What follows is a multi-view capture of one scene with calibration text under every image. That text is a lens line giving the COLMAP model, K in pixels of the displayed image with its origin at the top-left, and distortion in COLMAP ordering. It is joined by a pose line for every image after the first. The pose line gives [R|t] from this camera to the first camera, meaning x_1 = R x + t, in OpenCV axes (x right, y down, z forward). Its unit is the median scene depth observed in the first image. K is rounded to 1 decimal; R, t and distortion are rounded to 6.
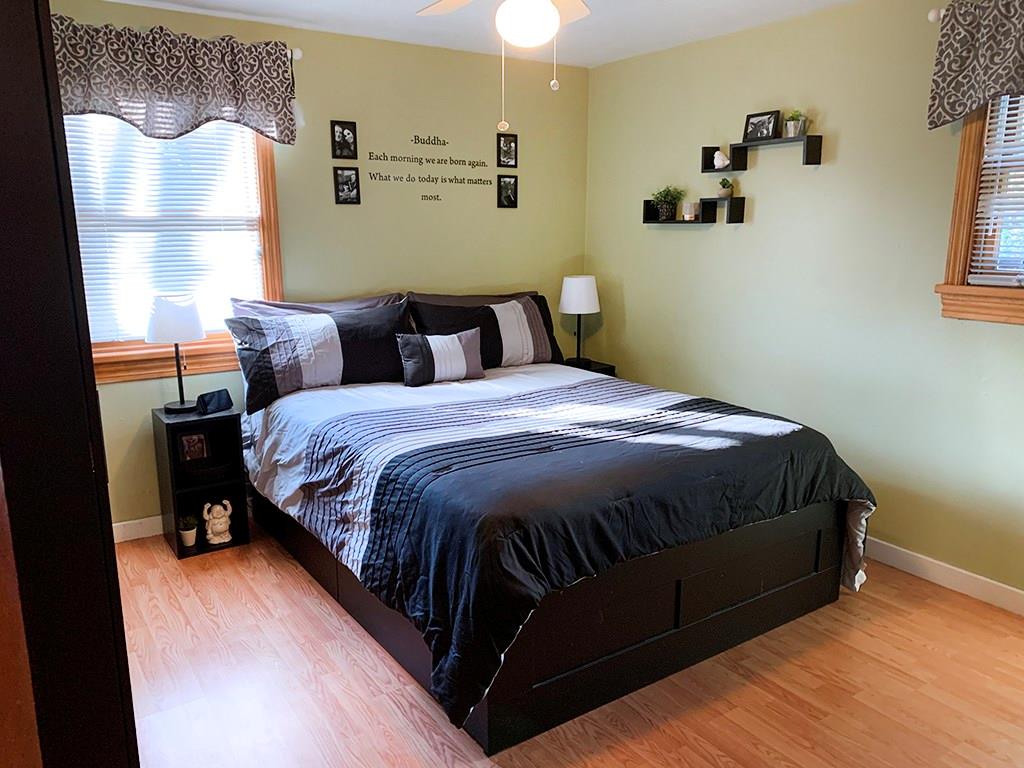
lens RADIAL K [[781.6, 0, 509.6], [0, 781.6, 384.8], [0, 0, 1]] dist [0.046648, -0.036458]
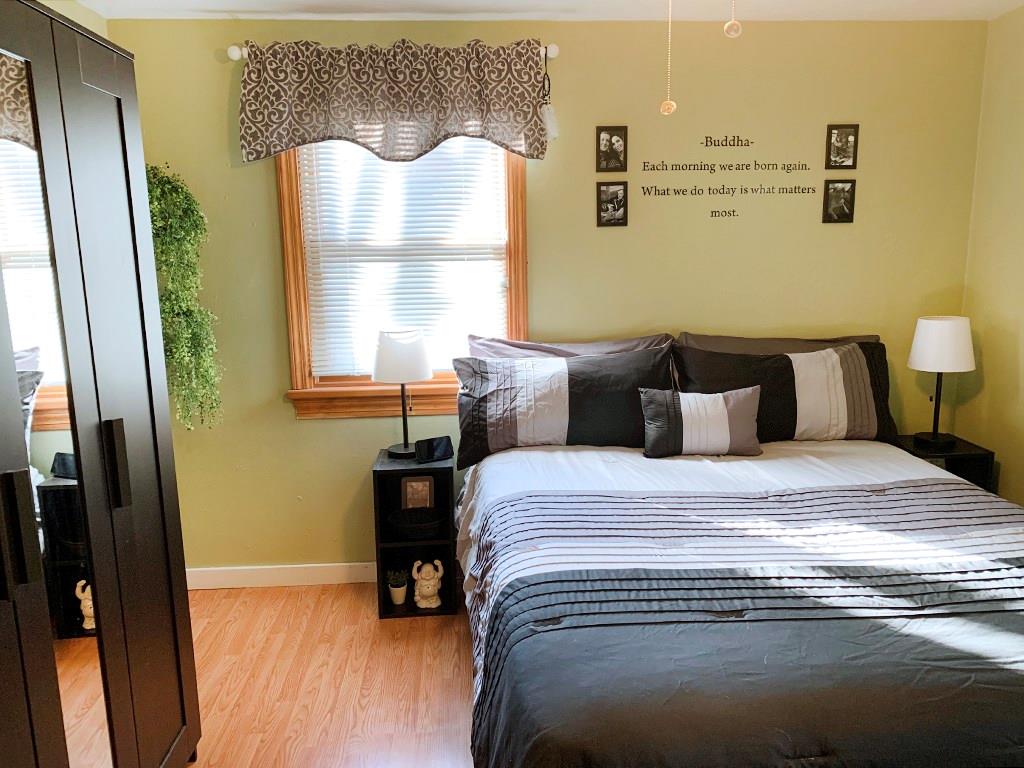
lens RADIAL K [[781.6, 0, 513.6], [0, 781.6, 384.5], [0, 0, 1]] dist [0.046648, -0.036458]
pose [[0.870183, 0.076010, -0.486830, 0.133218], [-0.085763, 0.996313, 0.002261, -0.062192], [0.485207, 0.039785, 0.873494, 0.258865]]
